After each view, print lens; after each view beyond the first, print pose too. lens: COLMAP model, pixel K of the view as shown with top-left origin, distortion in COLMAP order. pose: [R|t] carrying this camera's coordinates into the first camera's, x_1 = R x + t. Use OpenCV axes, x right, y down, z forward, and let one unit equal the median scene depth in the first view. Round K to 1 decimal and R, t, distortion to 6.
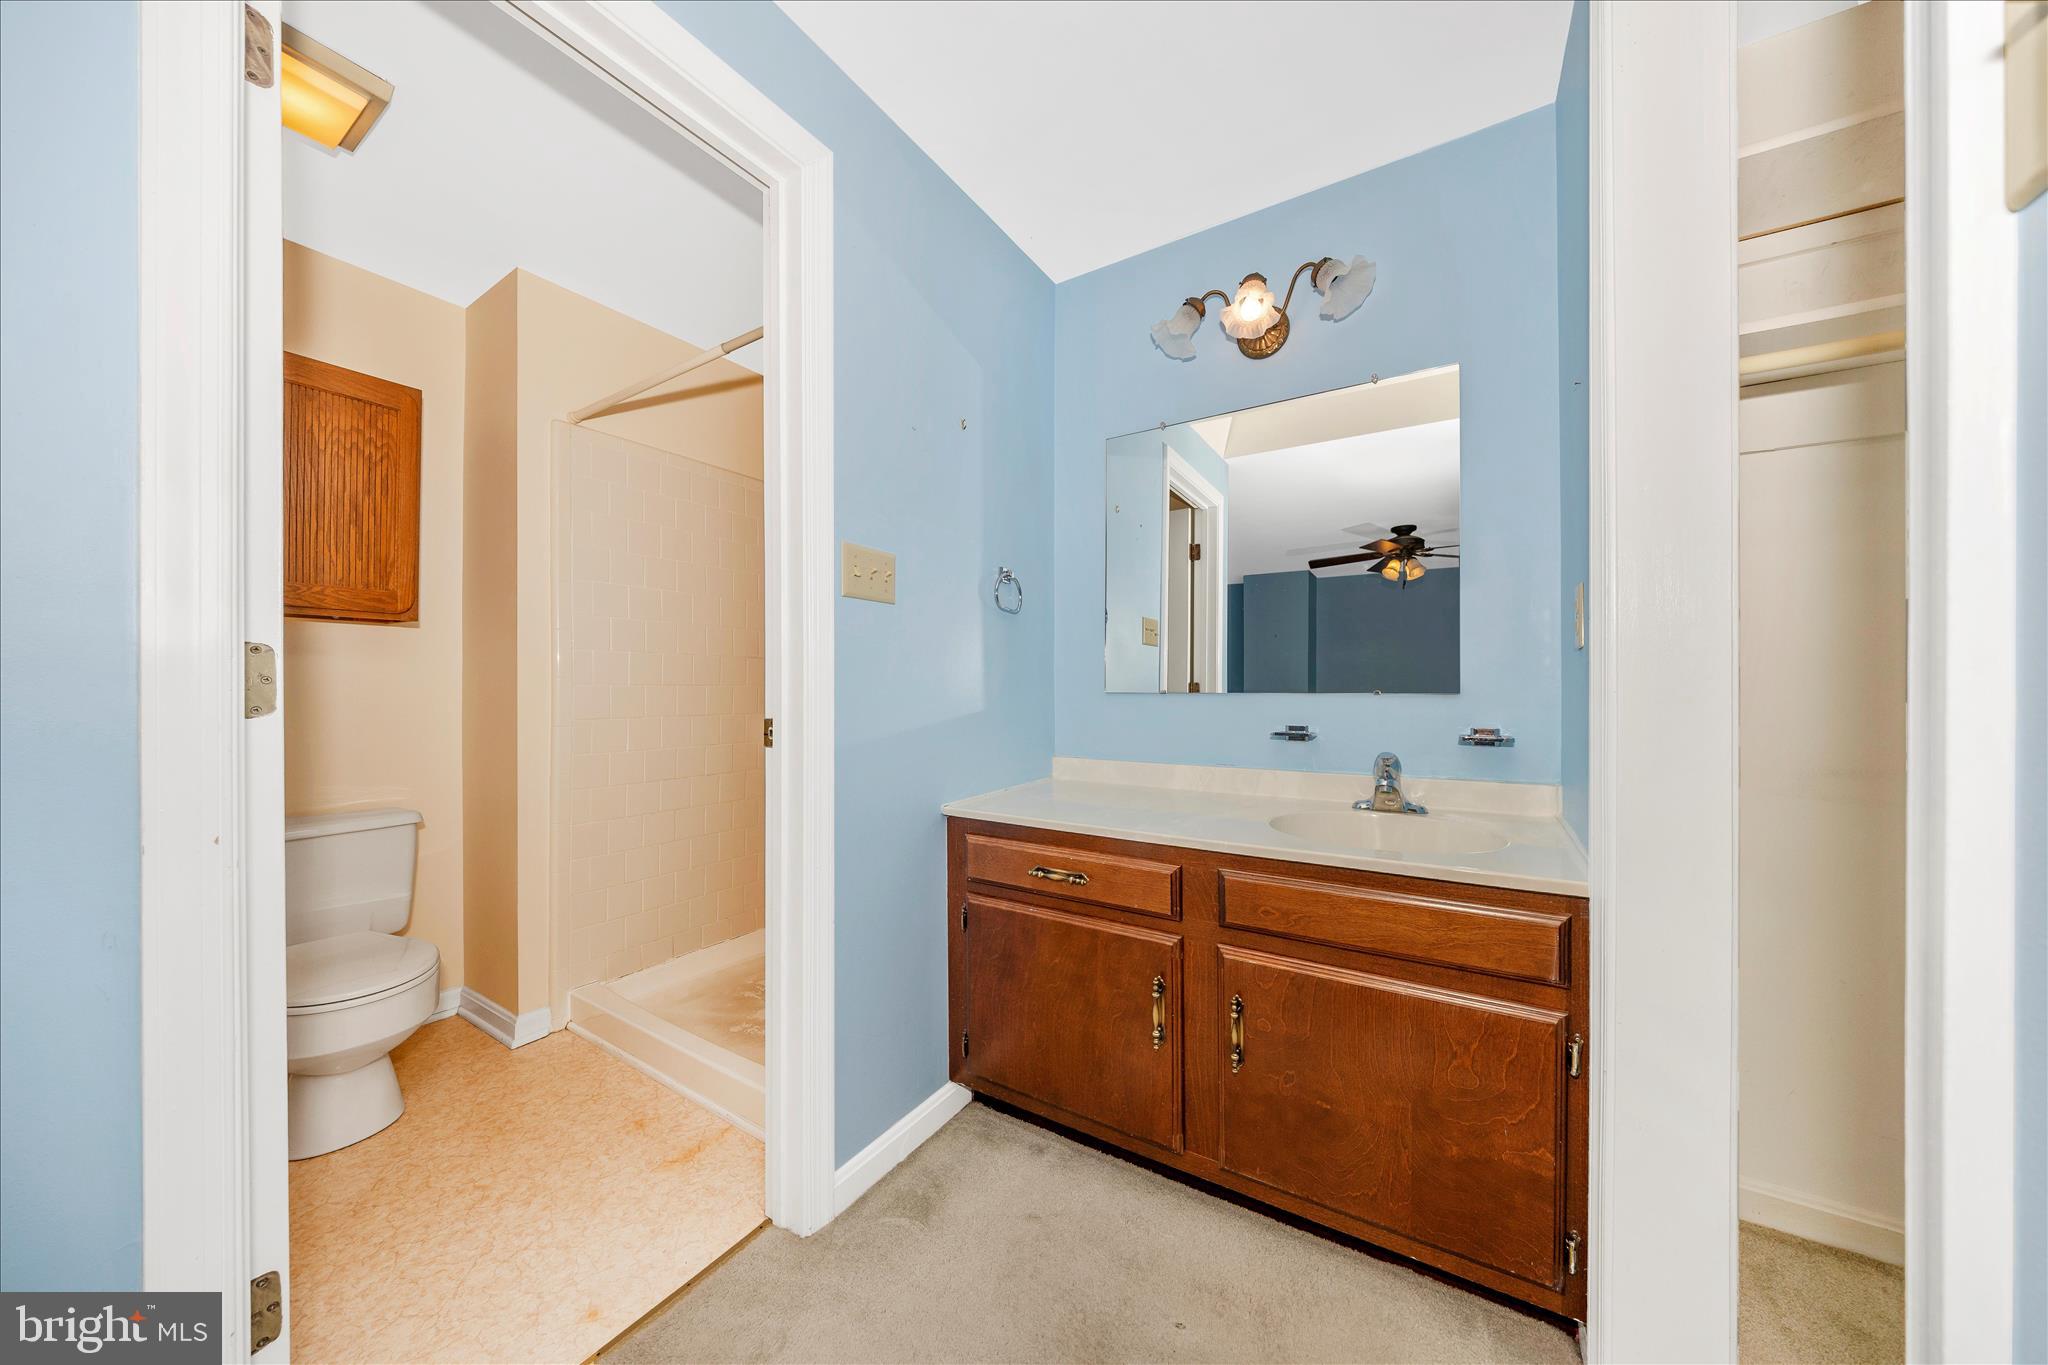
lens RADIAL K [[686.1, 0, 1040.1], [0, 686.1, 686.0], [0, 0, 1]] dist [-0.001048, -0.000670]
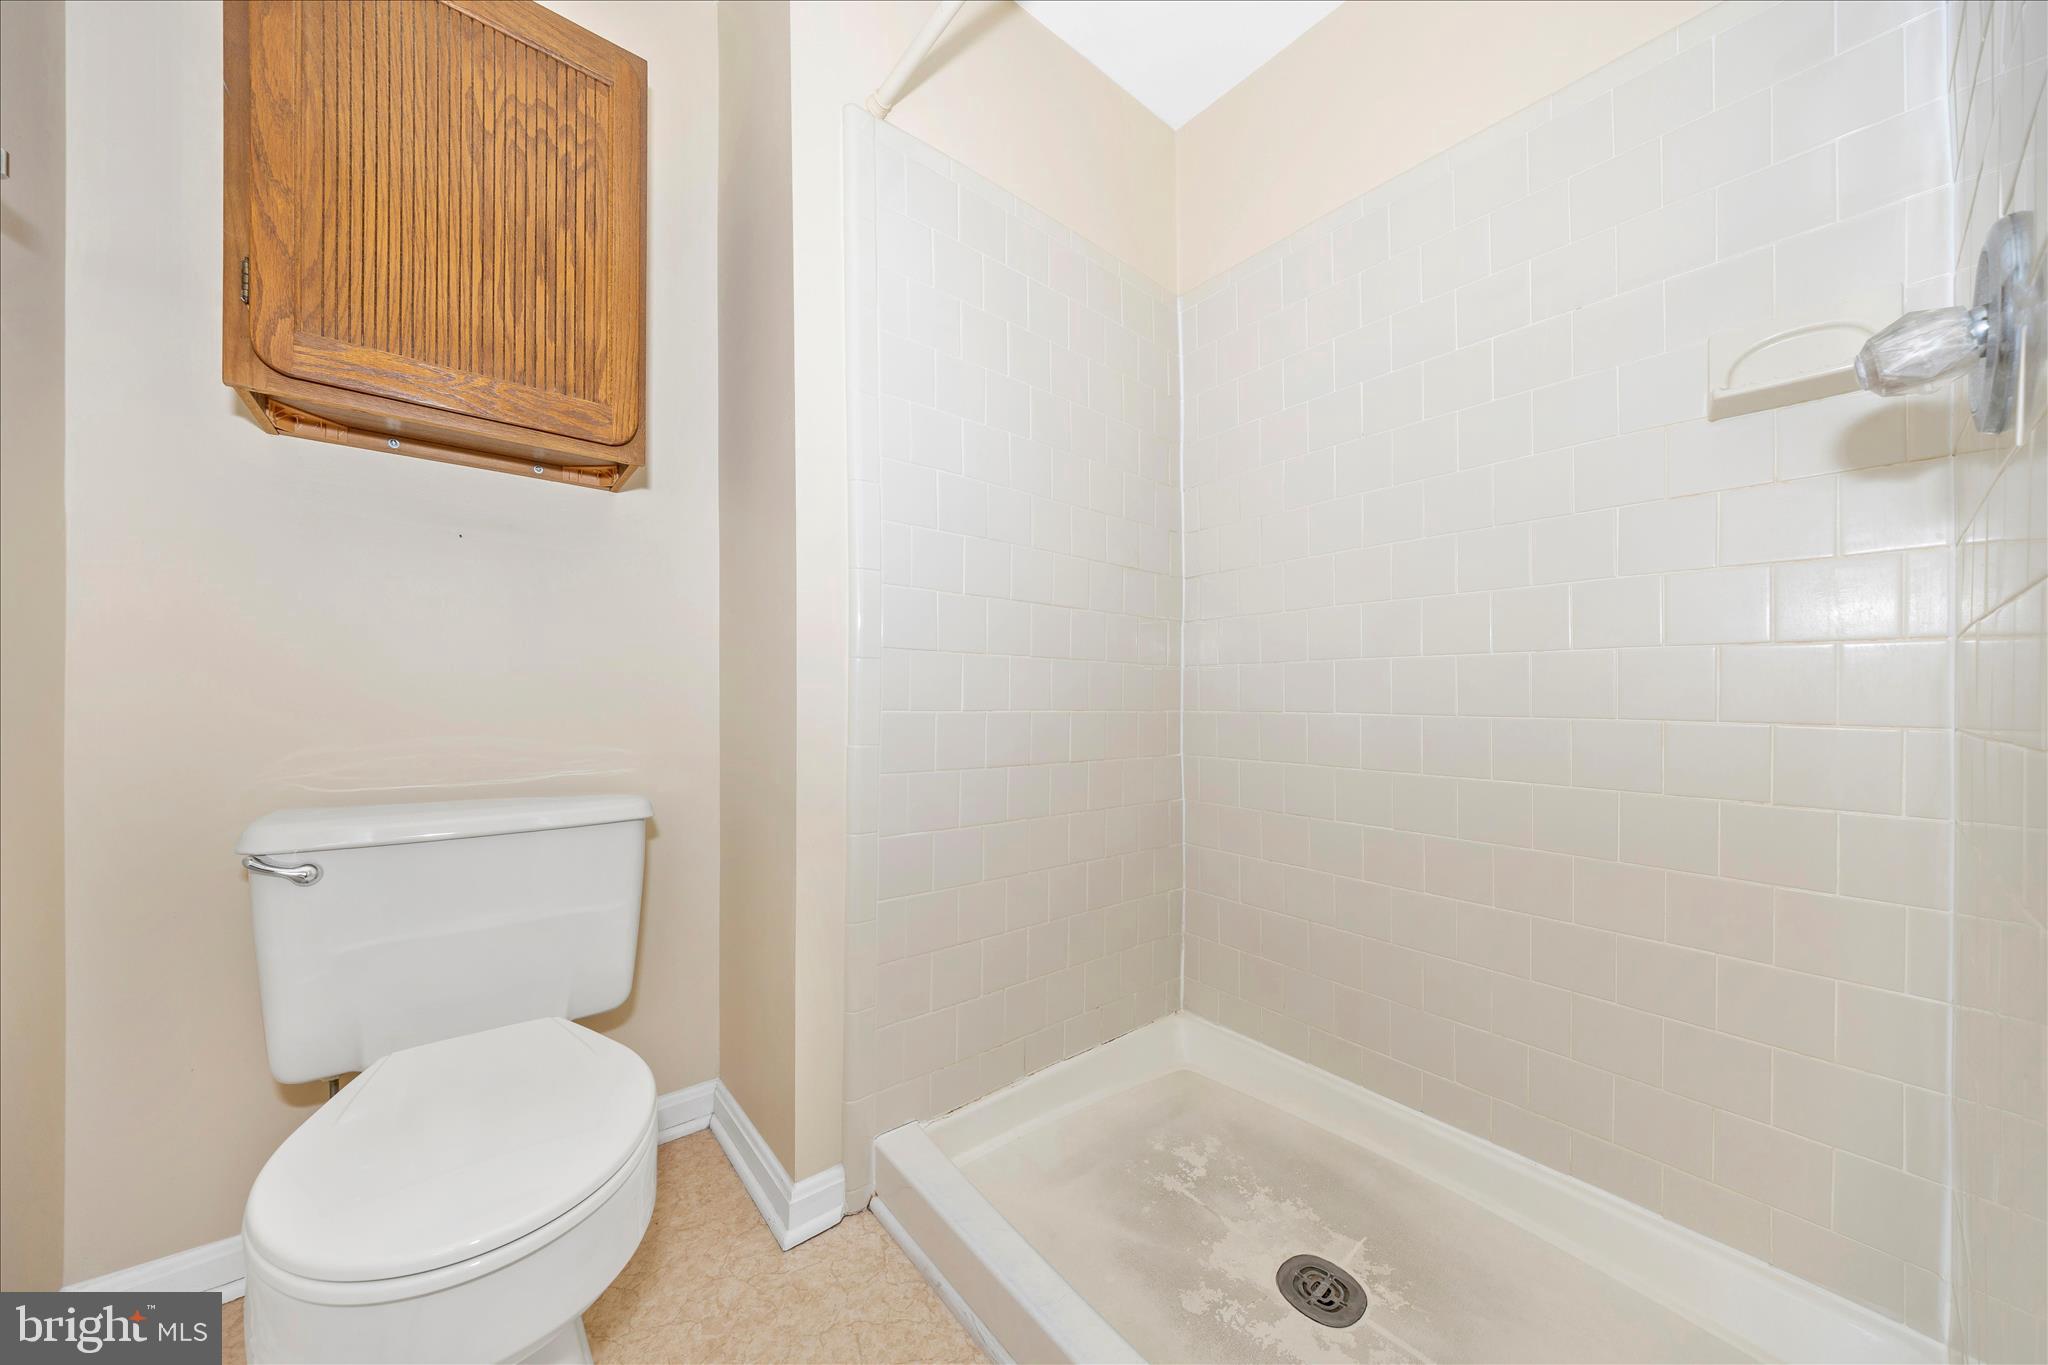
lens RADIAL K [[686.1, 0, 1024.3], [0, 686.1, 691.6], [0, 0, 1]] dist [-0.001048, -0.000670]
pose [[0.941947, -0.010259, -0.335603, -0.443802], [0.009062, 0.999946, -0.005132, 0.107993], [0.335638, 0.001793, 0.941989, 0.601042]]
